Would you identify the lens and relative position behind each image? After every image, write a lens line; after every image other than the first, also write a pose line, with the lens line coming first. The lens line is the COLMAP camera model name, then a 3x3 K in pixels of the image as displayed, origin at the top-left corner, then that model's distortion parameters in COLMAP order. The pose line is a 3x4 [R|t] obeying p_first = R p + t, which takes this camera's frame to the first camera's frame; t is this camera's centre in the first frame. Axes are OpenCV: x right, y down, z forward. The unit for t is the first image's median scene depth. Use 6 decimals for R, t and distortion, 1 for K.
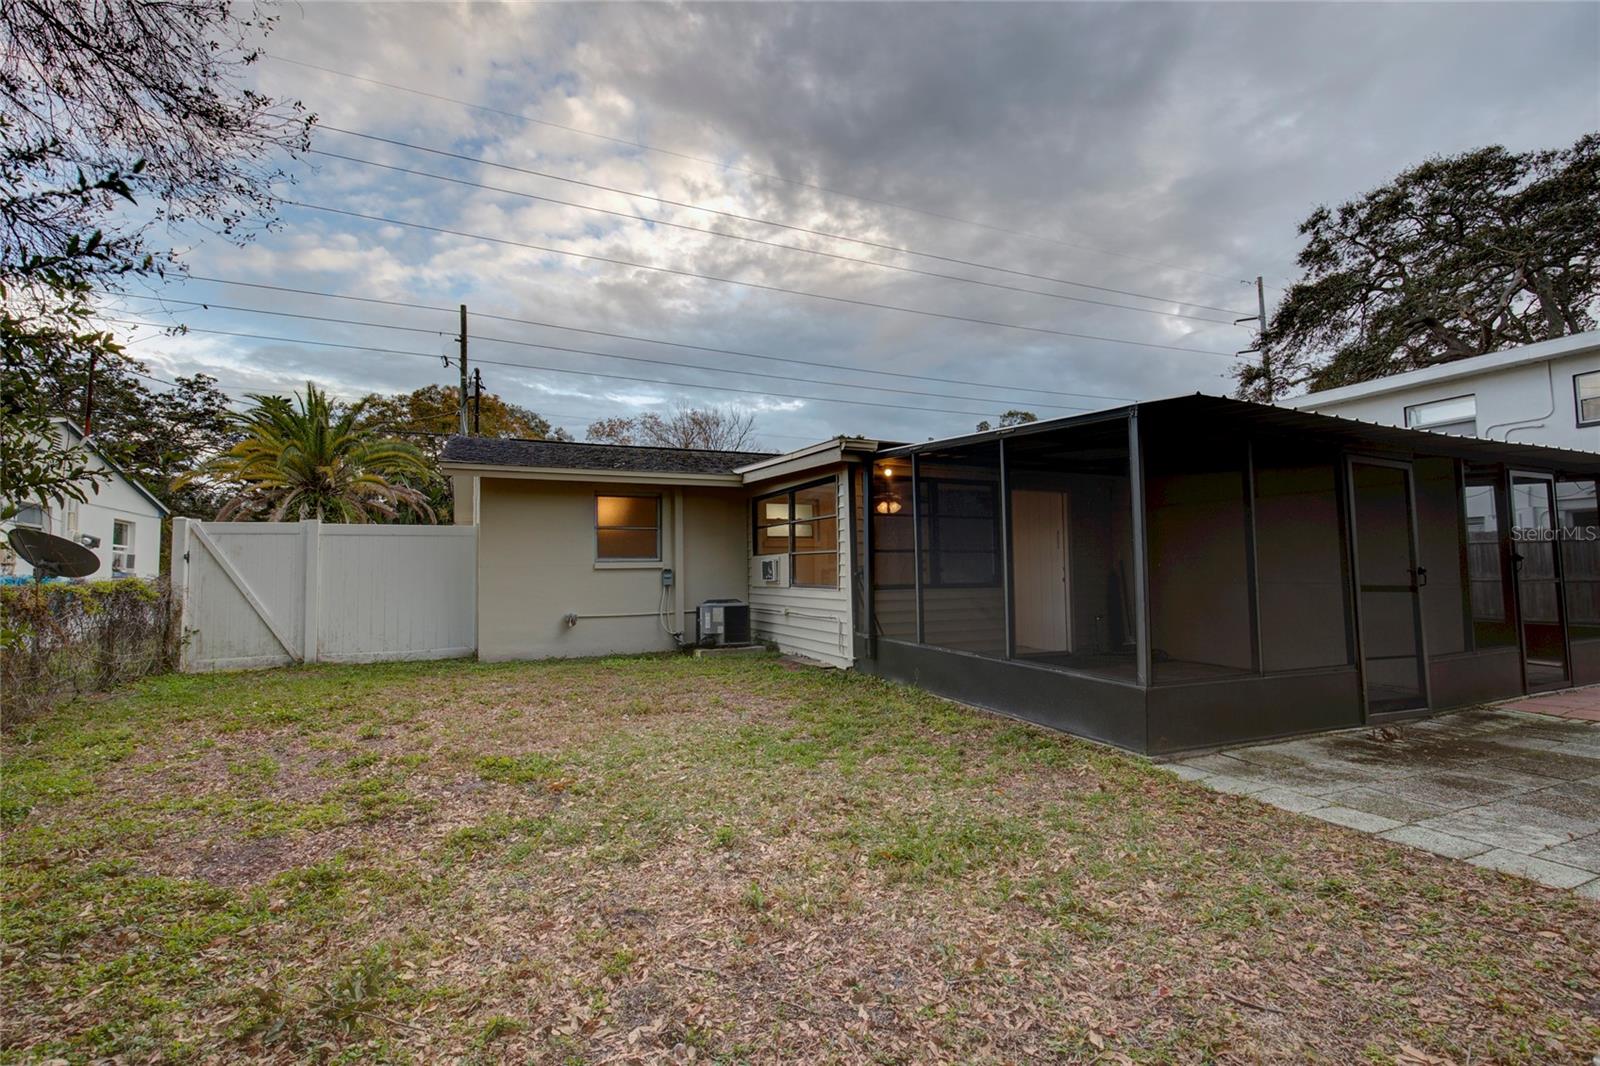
lens RADIAL K [[726.8, 0, 799.8], [0, 726.8, 530.5], [0, 0, 1]] dist [-0.000588, 0.001033]
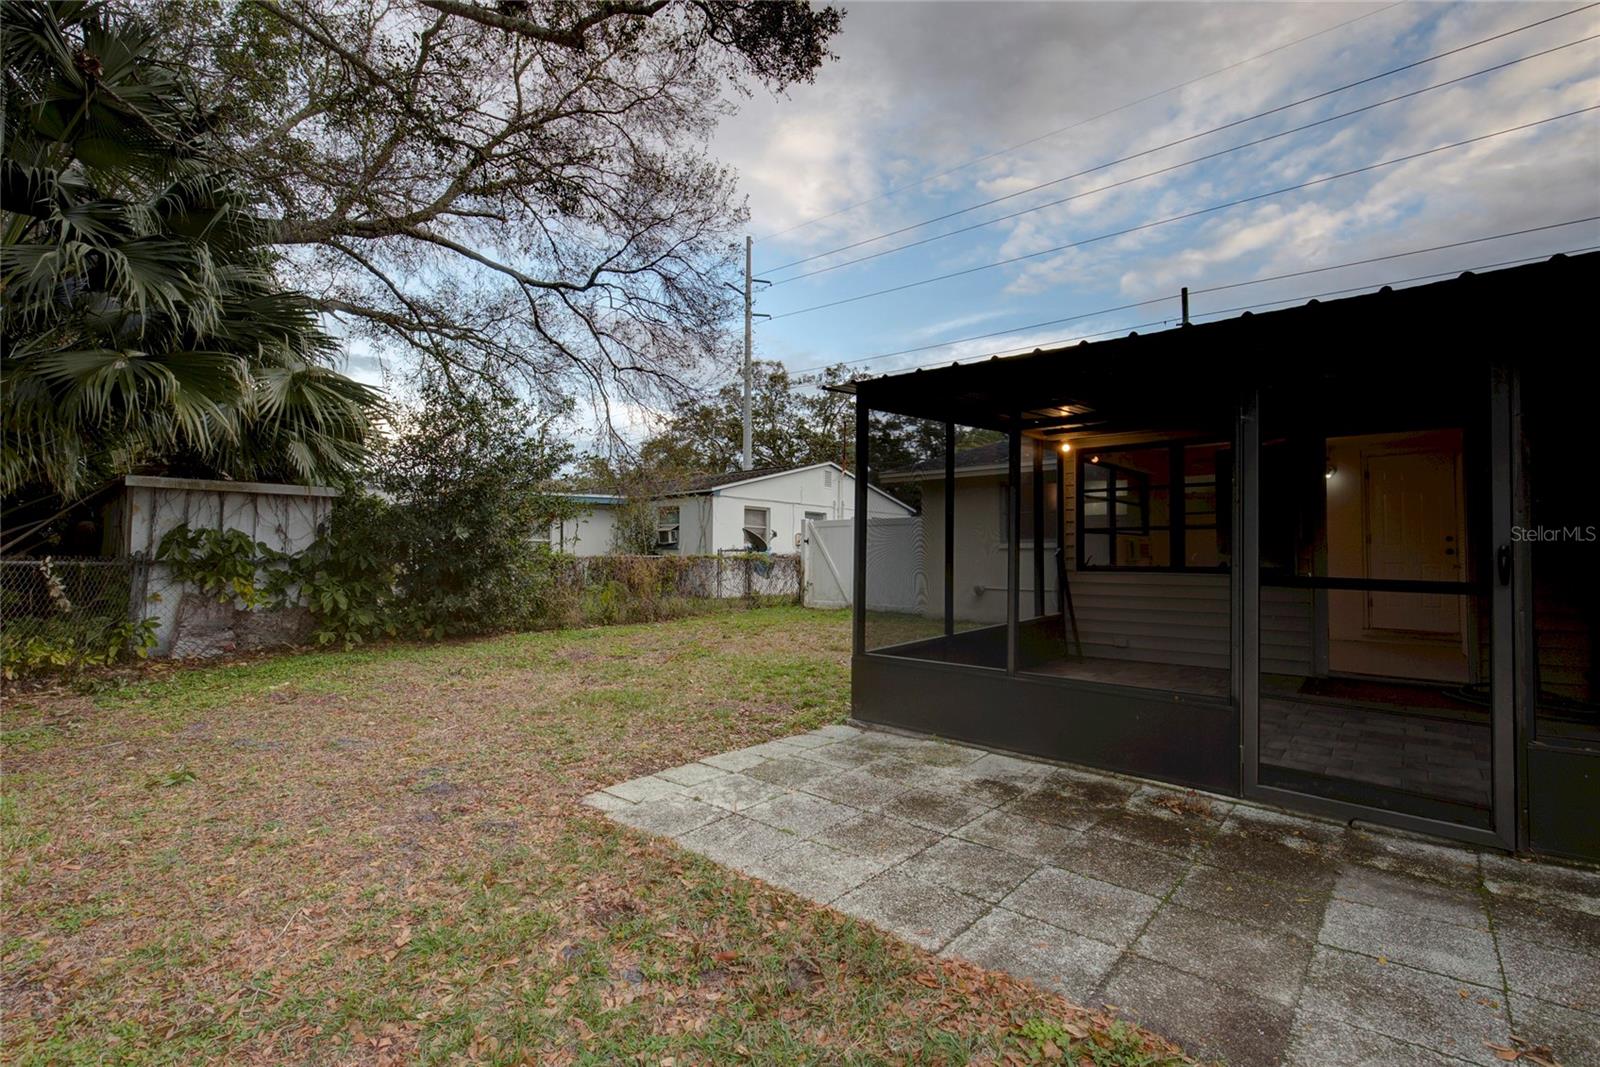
lens RADIAL K [[726.8, 0, 801.4], [0, 726.8, 536.2], [0, 0, 1]] dist [-0.000588, 0.001033]
pose [[0.422879, -0.012368, -0.906102, 1.816986], [0.045805, 0.998920, 0.007743, 0.025114], [0.905028, -0.044779, 0.422989, 0.590622]]
